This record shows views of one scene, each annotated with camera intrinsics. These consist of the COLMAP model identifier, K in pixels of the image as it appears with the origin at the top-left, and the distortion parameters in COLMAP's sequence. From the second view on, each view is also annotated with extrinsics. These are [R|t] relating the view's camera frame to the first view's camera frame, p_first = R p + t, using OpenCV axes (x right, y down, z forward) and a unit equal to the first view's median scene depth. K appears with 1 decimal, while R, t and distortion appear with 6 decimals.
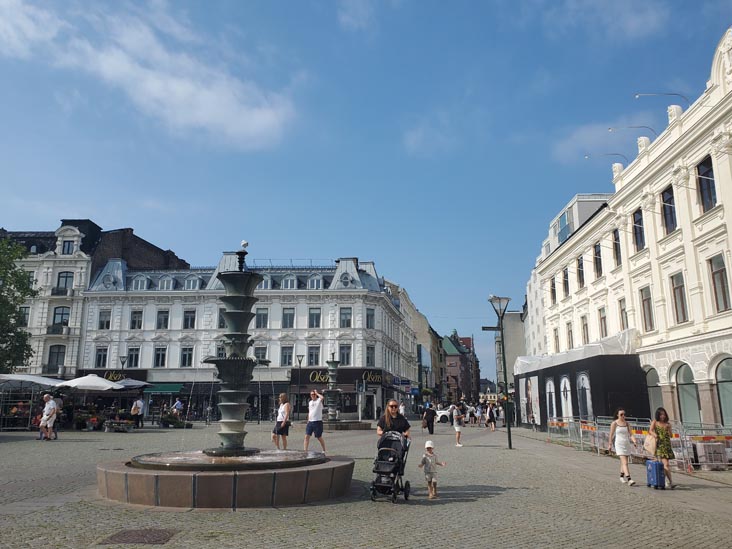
lens RADIAL K [[572.0, 0, 363.0], [0, 572.0, 277.0], [0, 0, 1]] dist [0.060717, -0.082787]
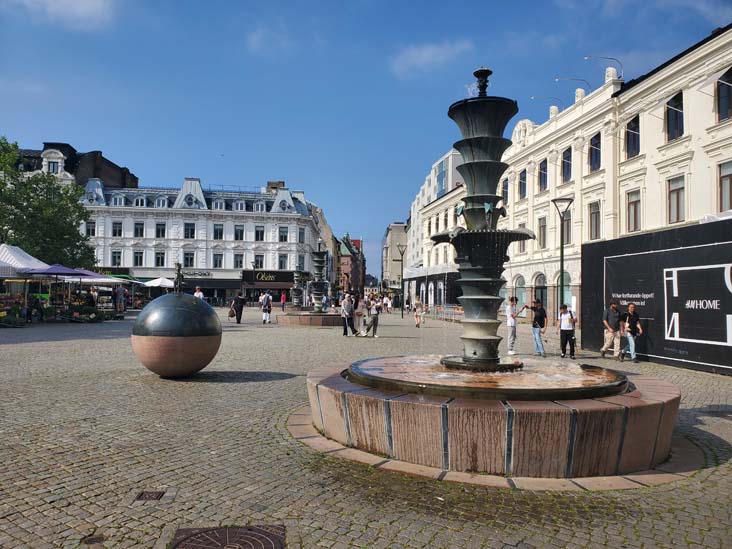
lens RADIAL K [[572.0, 0, 357.6], [0, 572.0, 279.3], [0, 0, 1]] dist [0.060717, -0.082787]
pose [[0.980913, 0.018201, 0.193594, -0.116194], [-0.054346, 0.981595, 0.183077, -0.080912], [-0.186699, -0.190103, 0.963849, -0.356869]]
